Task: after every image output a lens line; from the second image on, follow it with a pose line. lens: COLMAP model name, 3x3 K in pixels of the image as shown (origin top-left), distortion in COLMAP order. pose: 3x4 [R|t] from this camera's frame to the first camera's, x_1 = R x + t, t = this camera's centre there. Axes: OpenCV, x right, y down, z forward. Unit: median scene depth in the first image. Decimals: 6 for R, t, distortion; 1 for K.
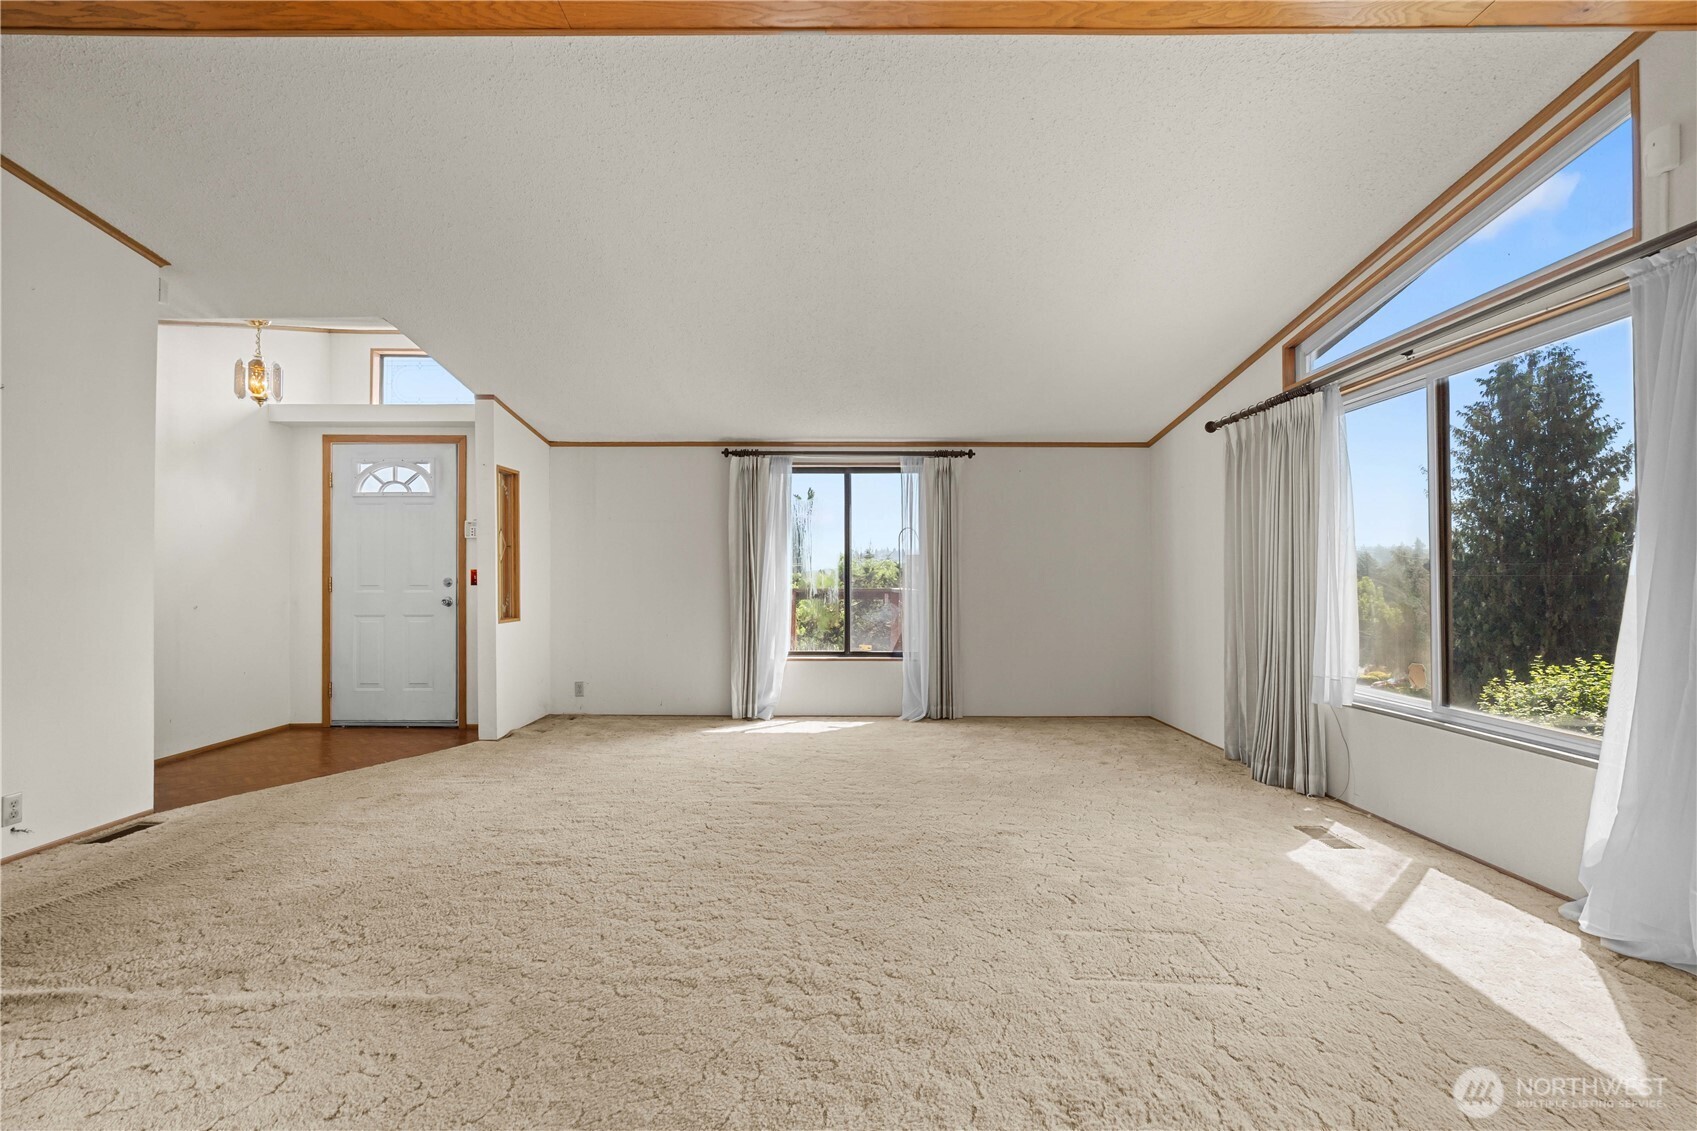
lens RADIAL K [[770.7, 0, 830.5], [0, 770.7, 570.7], [0, 0, 1]] dist [-0.014778, 0.009790]
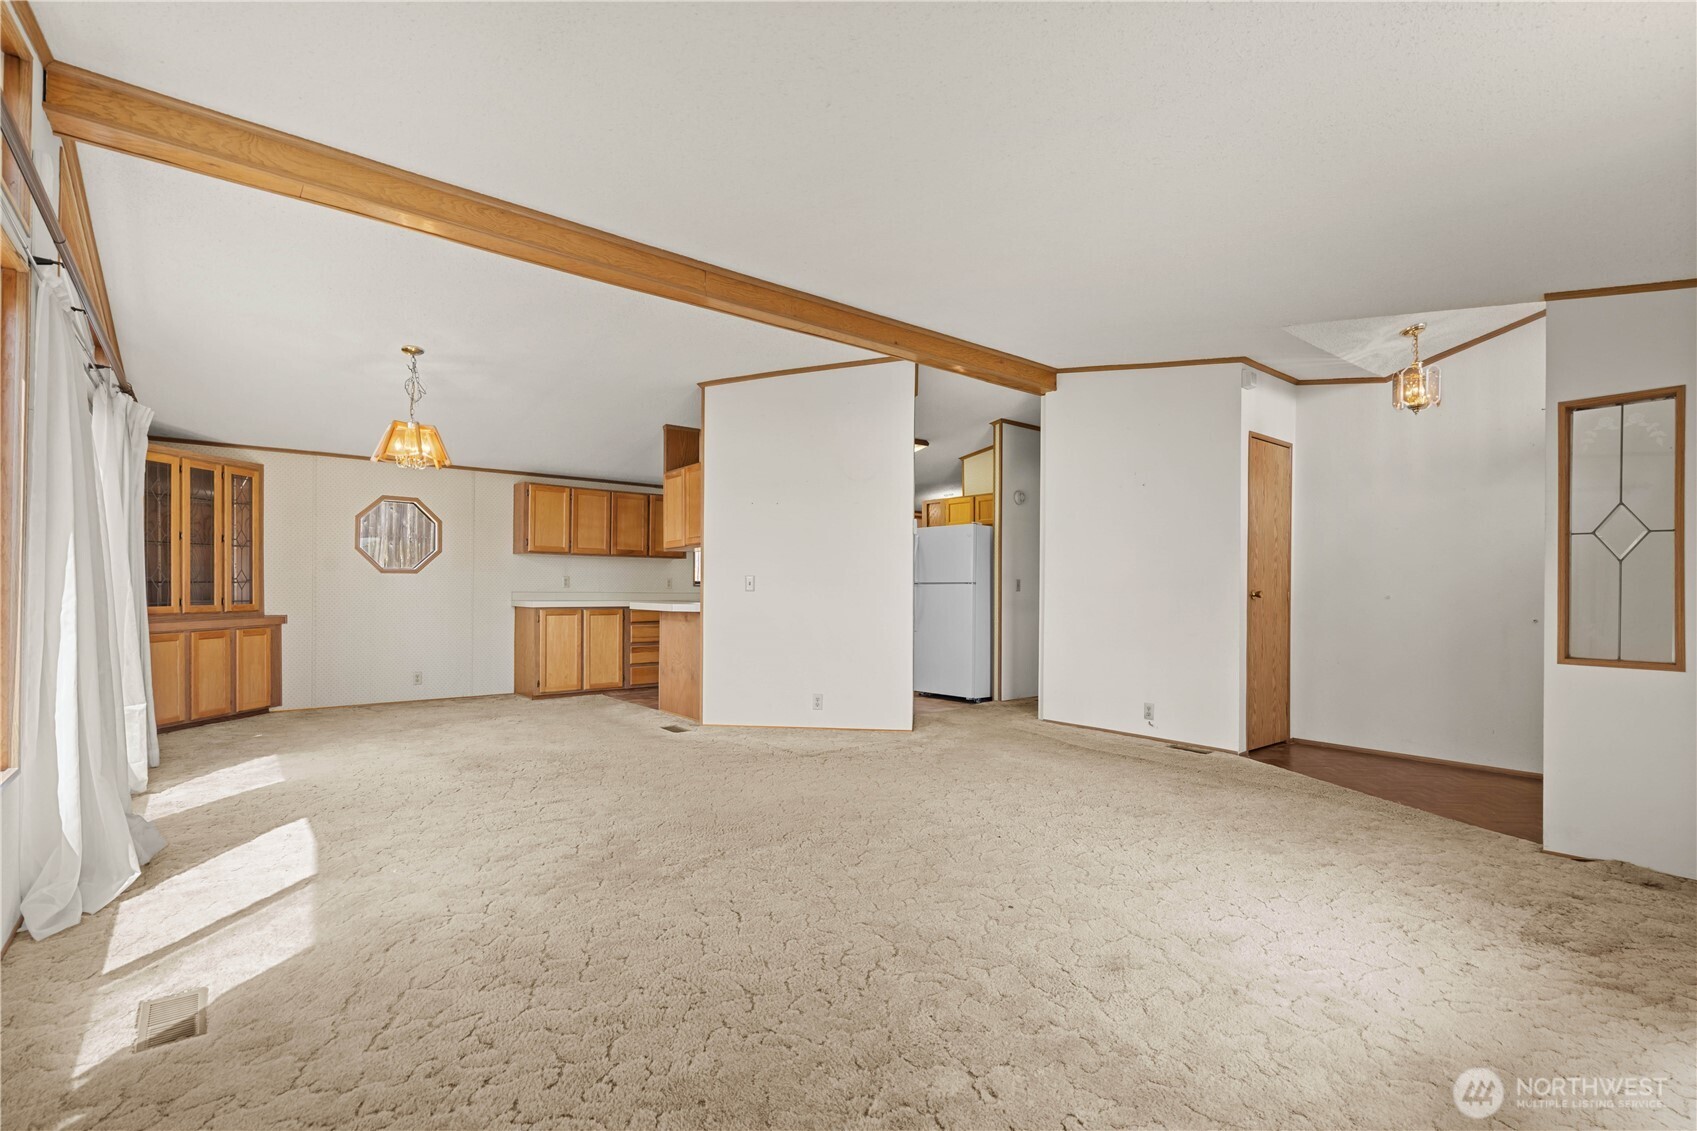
lens RADIAL K [[778.5, 0, 834.4], [0, 778.5, 586.4], [0, 0, 1]] dist [0.000726, -0.000003]
pose [[-0.774788, -0.005345, -0.632199, 0.372733], [-0.002505, 0.999982, -0.005384, 0.011862], [0.632217, -0.002588, -0.774787, 1.045661]]
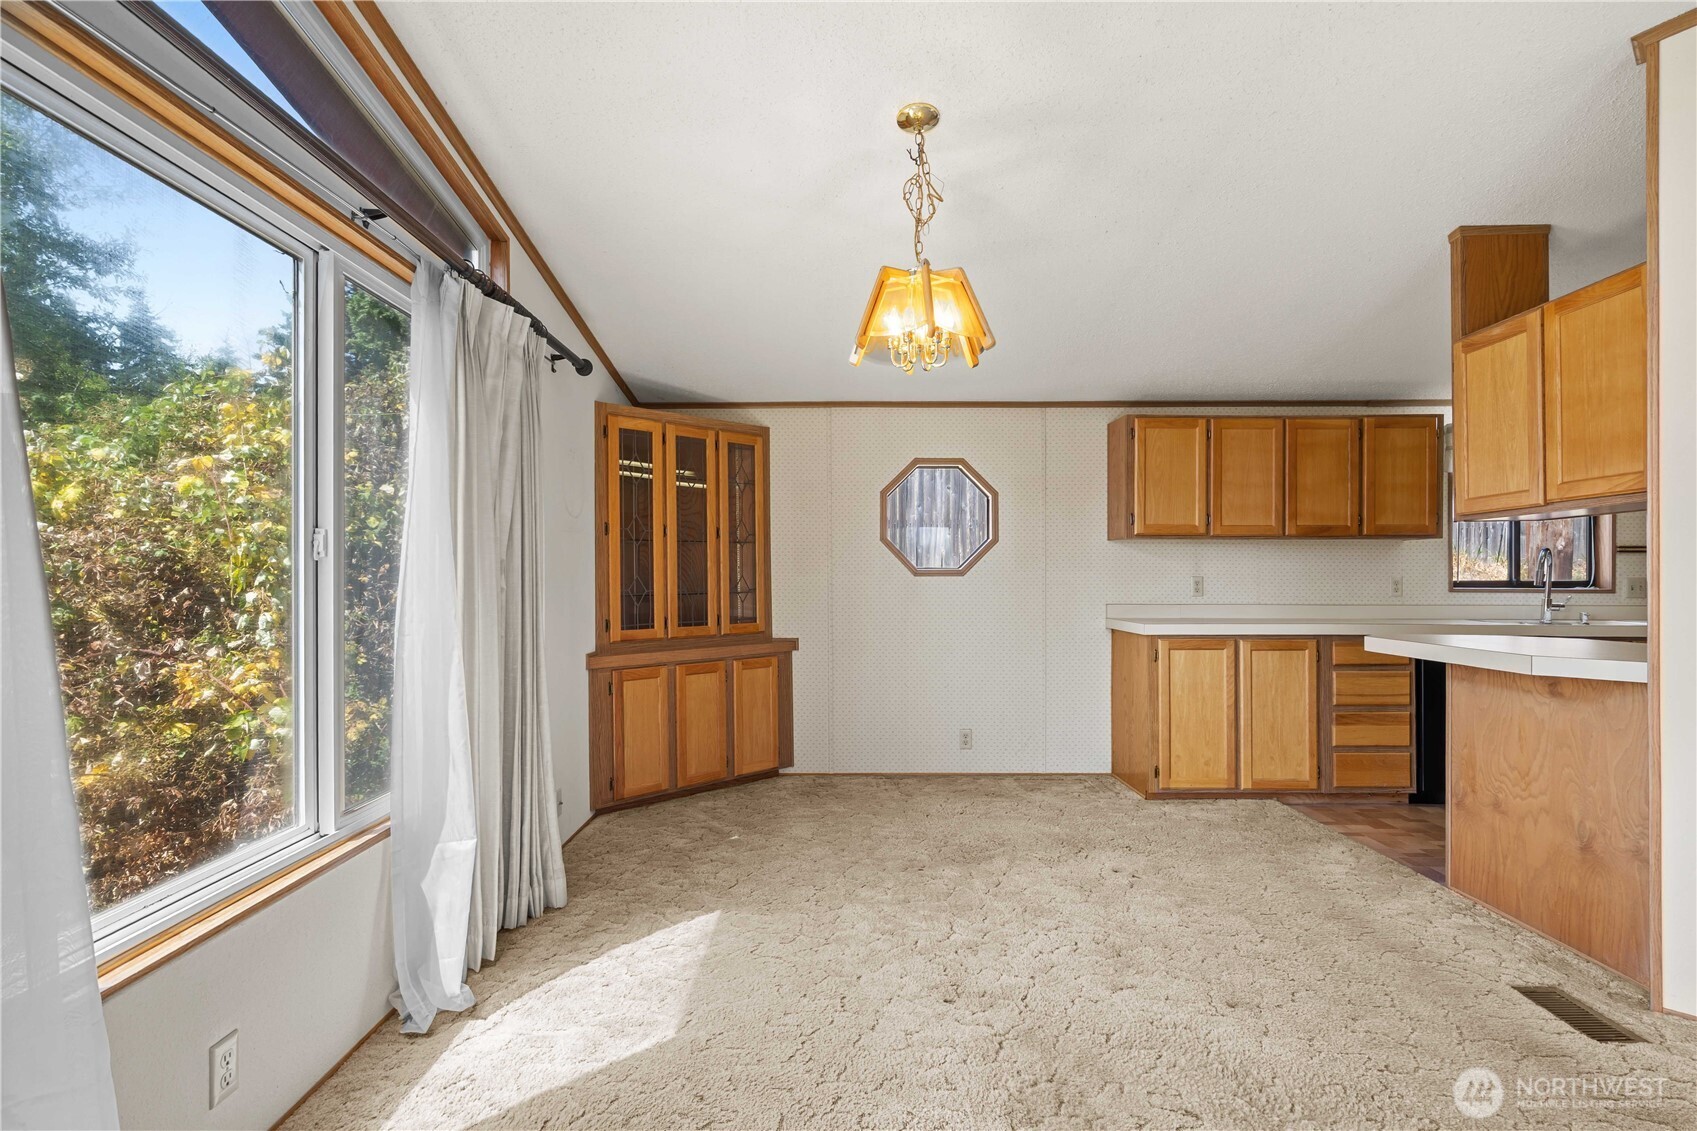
lens RADIAL K [[838.0, 0, 826.2], [0, 838.0, 575.0], [0, 0, 1]] dist [-0.010366, 0.011621]
pose [[-0.999945, 0.003516, 0.009899, 0.233913], [0.003454, 0.999975, -0.006202, -0.010265], [-0.009921, -0.006168, -0.999932, 0.515929]]
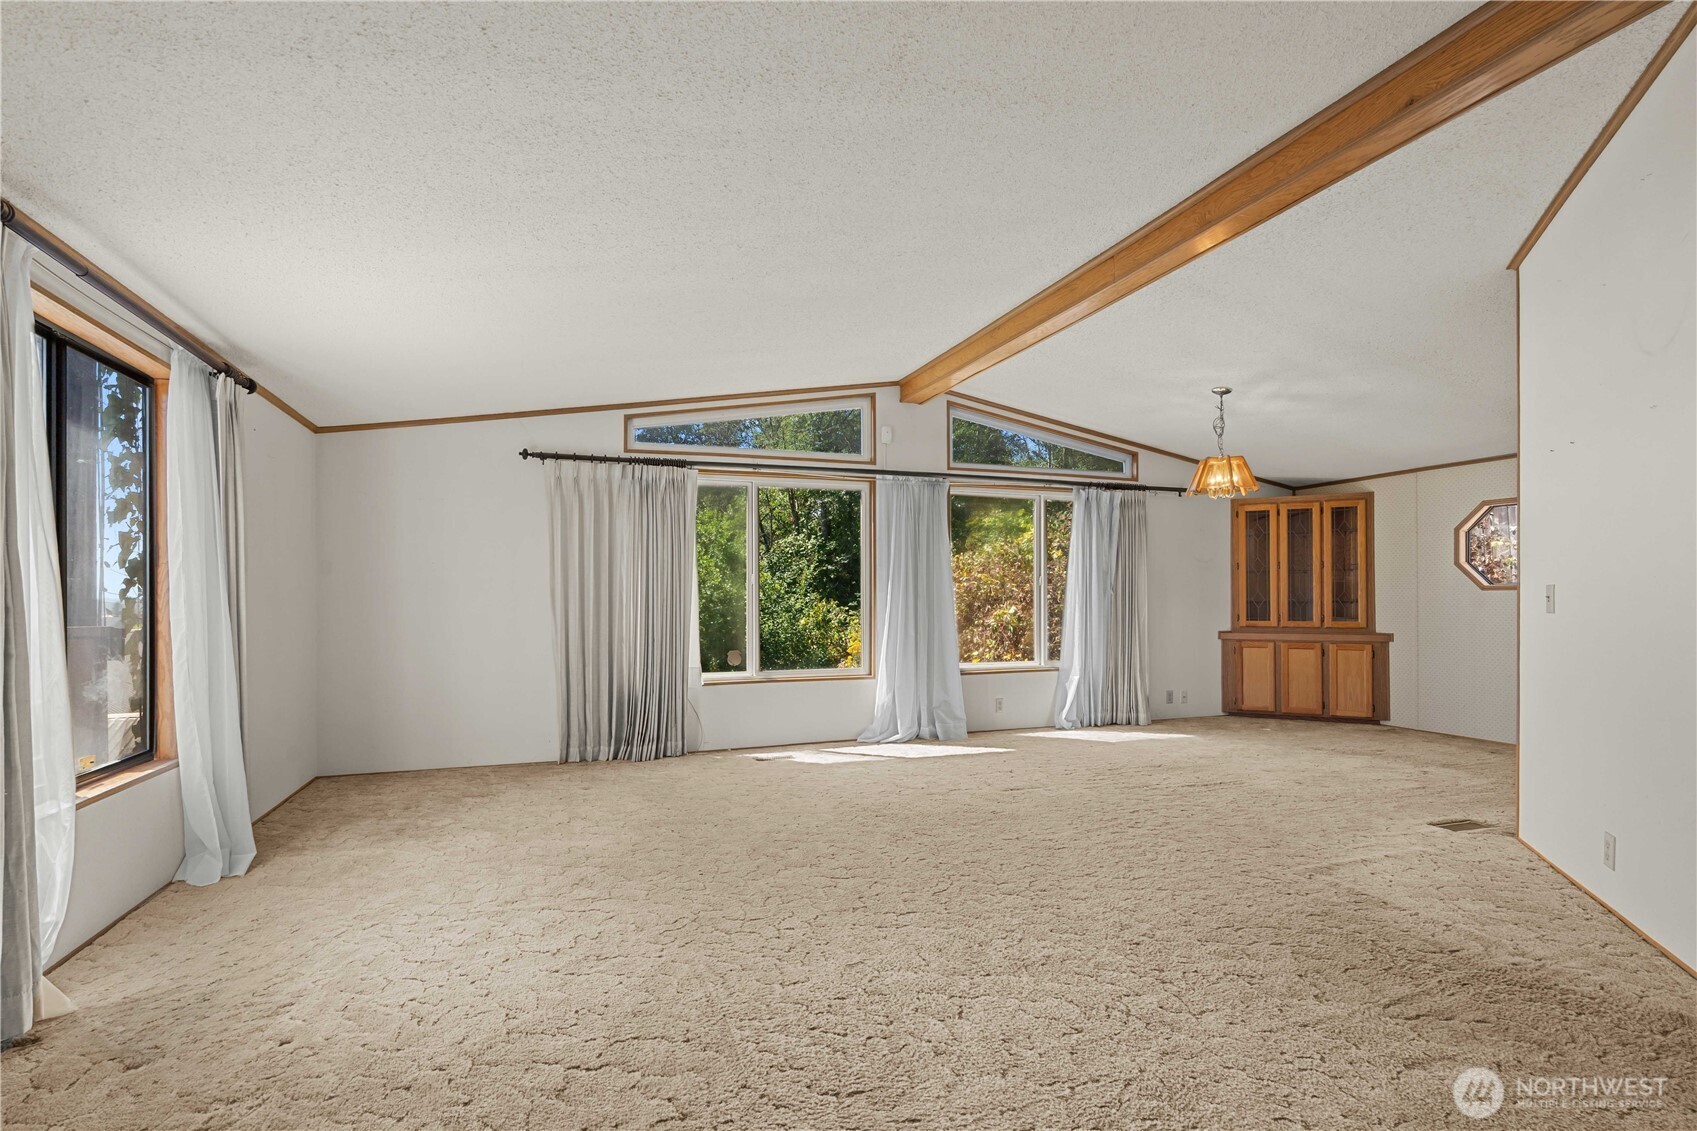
lens RADIAL K [[779.7, 0, 832.6], [0, 779.7, 603.3], [0, 0, 1]] dist [-0.002372, 0.000242]
pose [[-0.332735, -0.004372, 0.943010, -0.562192], [-0.006984, 0.999973, 0.002172, 0.007490], [-0.942995, -0.005863, -0.332756, 0.844665]]
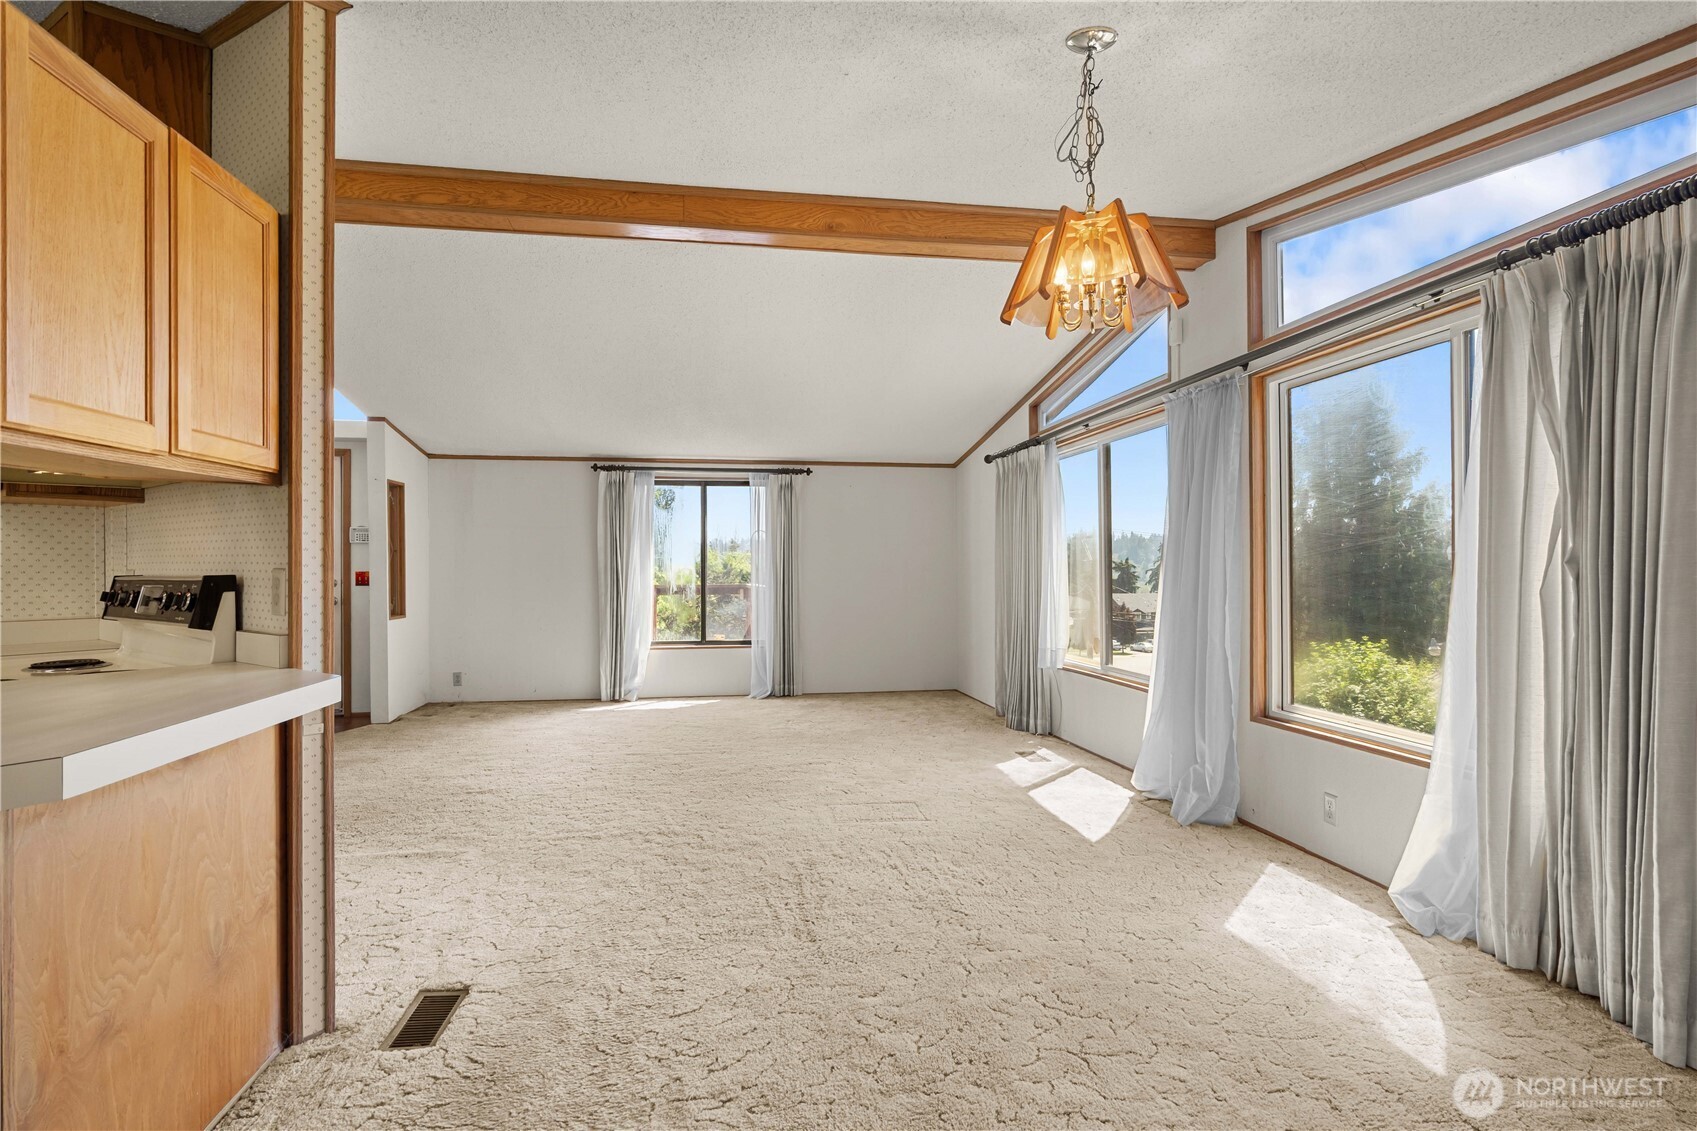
lens RADIAL K [[840.5, 0, 842.8], [0, 840.5, 560.0], [0, 0, 1]] dist [-0.017467, 0.011602]
pose [[0.984359, -0.001718, 0.176166, 0.006350], [0.001999, 0.999997, -0.001421, -0.014752], [-0.176163, 0.001751, 0.984359, -0.297869]]
